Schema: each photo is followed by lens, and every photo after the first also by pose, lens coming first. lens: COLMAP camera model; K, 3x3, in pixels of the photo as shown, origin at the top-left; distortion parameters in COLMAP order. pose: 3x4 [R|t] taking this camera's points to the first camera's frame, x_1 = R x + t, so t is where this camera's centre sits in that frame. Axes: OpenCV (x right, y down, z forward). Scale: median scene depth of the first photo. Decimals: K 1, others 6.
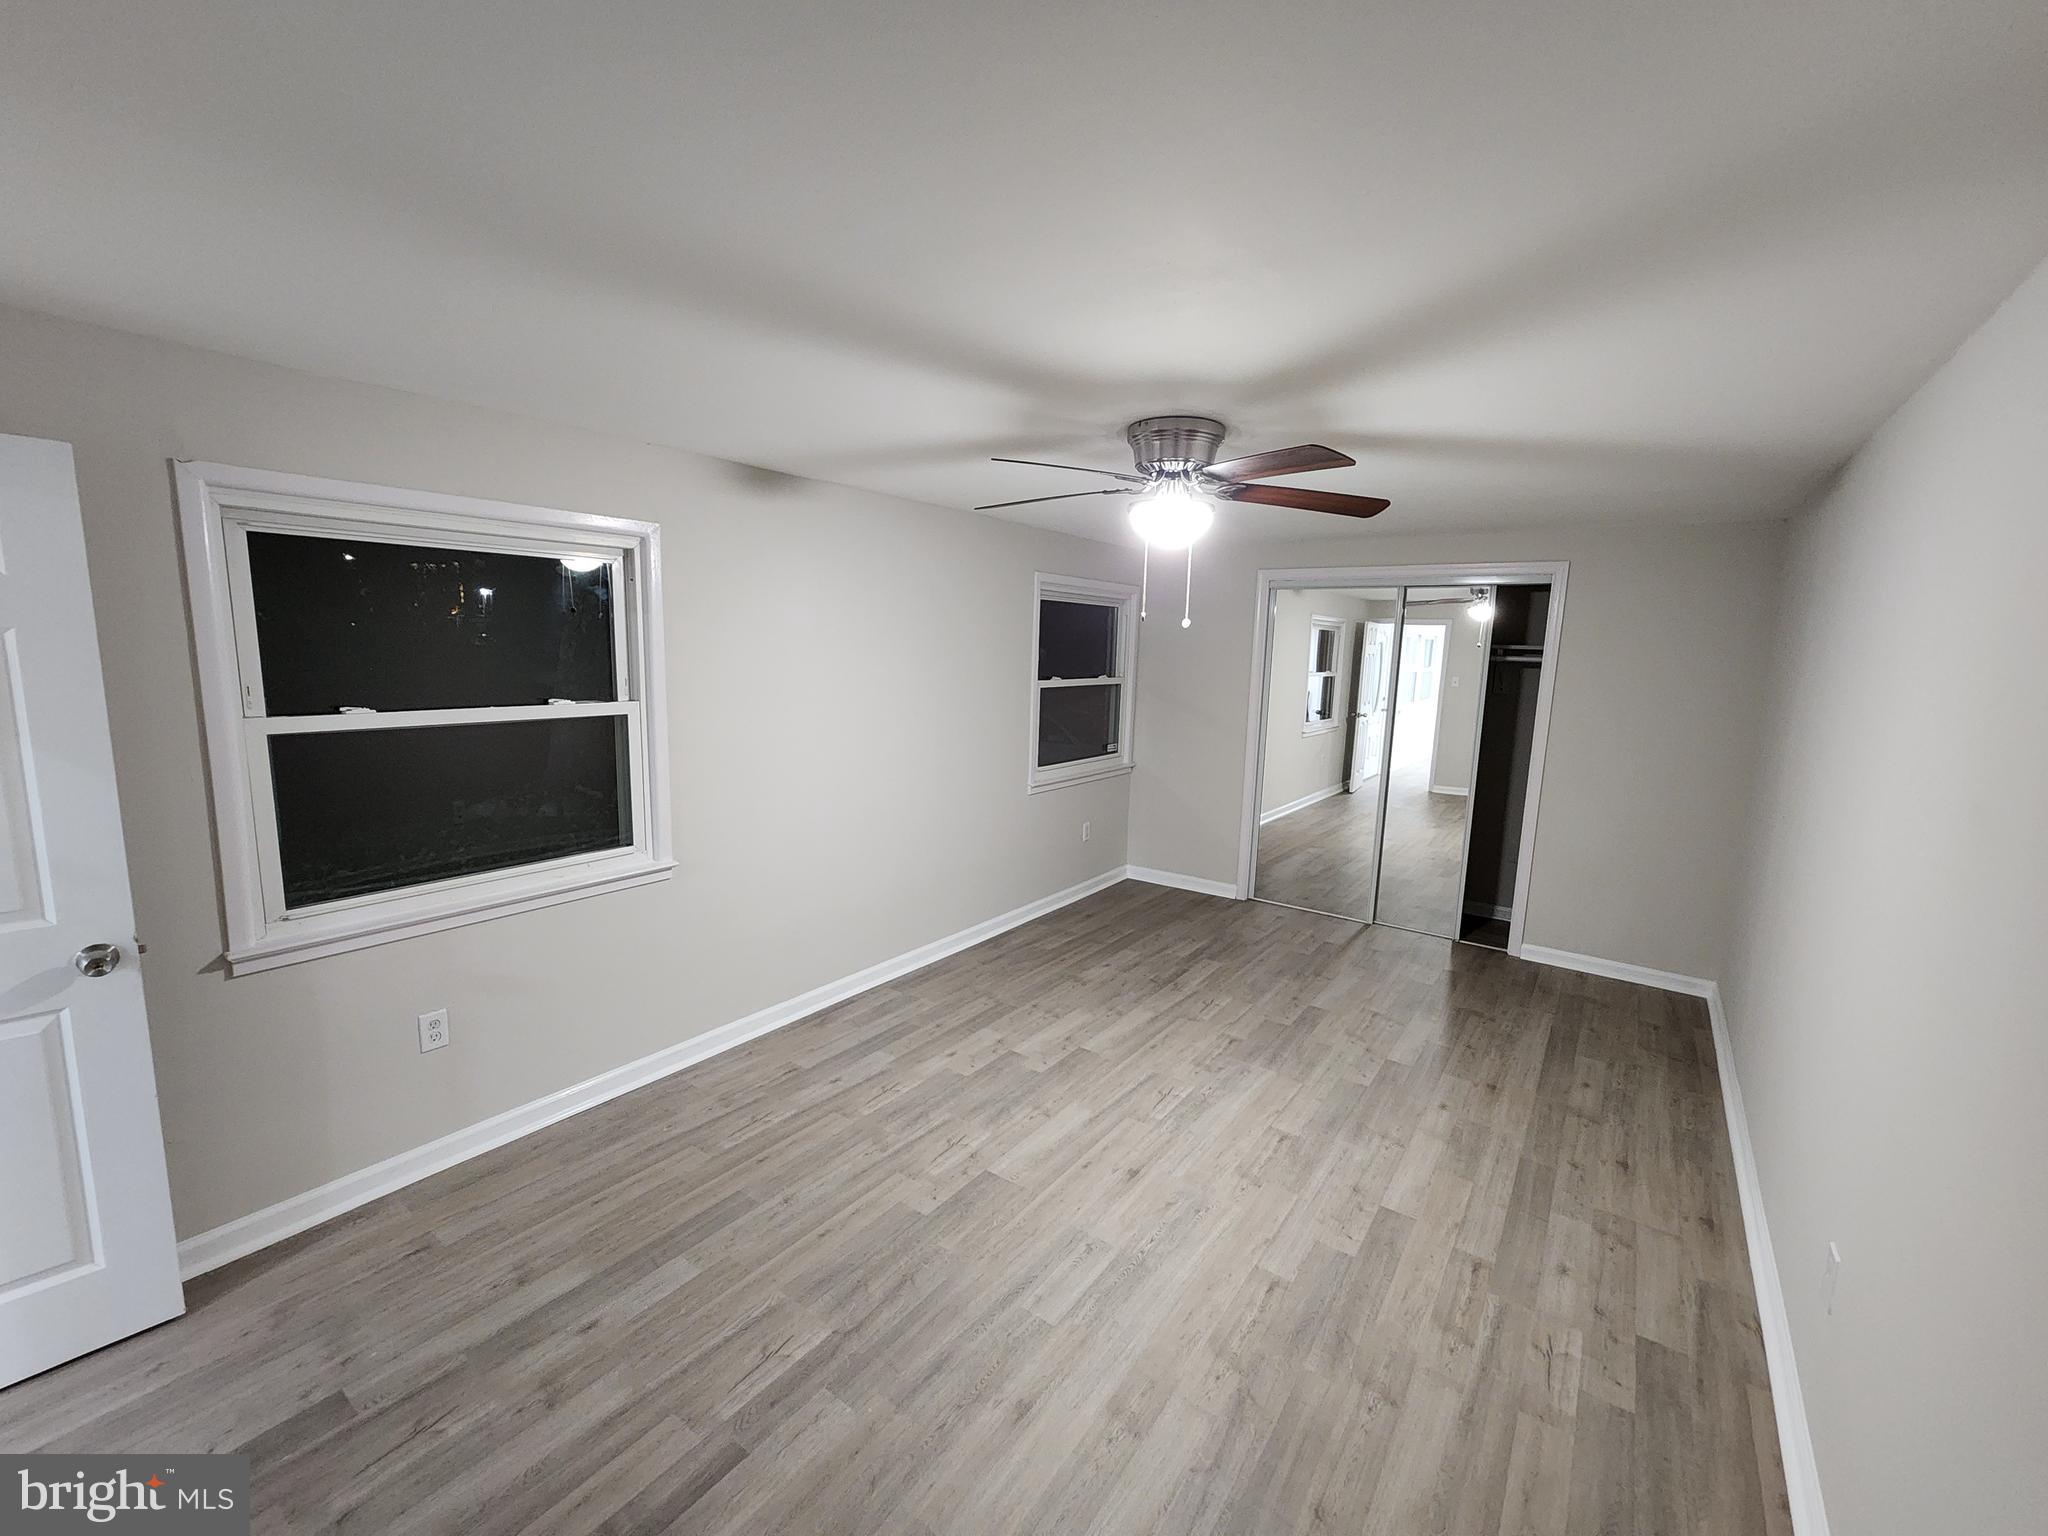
lens RADIAL K [[843.6, 0, 1024.9], [0, 843.6, 764.5], [0, 0, 1]] dist [-0.000862, 0.000569]
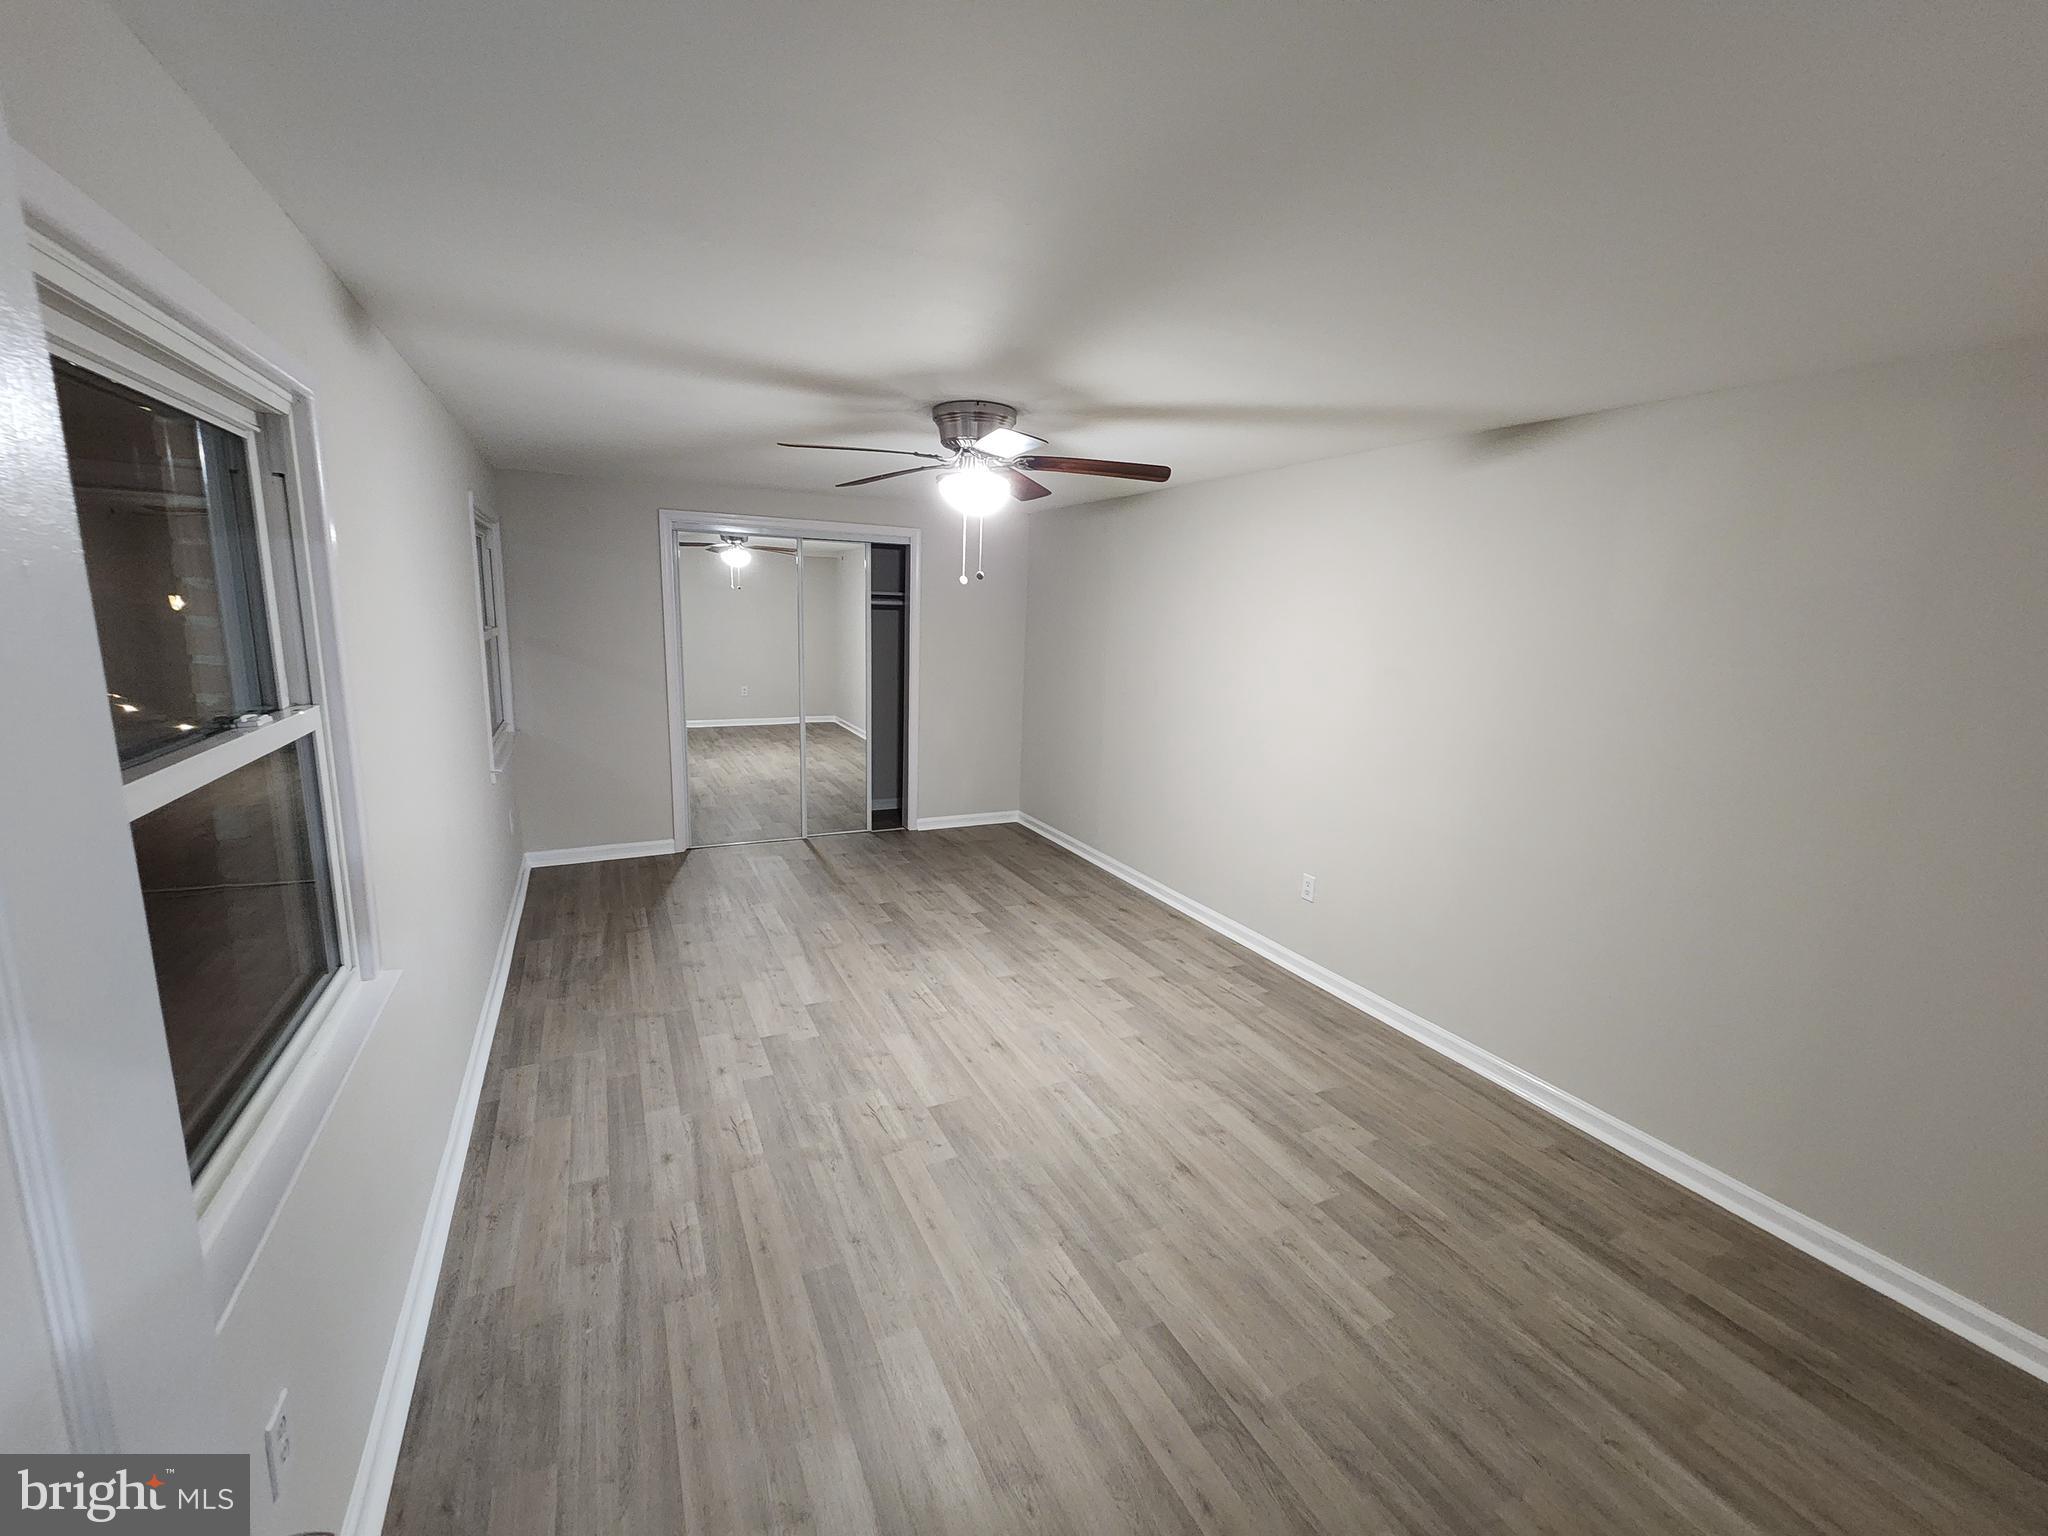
lens RADIAL K [[843.6, 0, 1024.9], [0, 843.6, 764.5], [0, 0, 1]] dist [-0.000862, 0.000569]
pose [[0.453379, -0.174490, 0.874071, -0.833319], [0.106505, 0.984230, 0.141237, -0.073657], [-0.884932, 0.029059, 0.464813, 0.394571]]
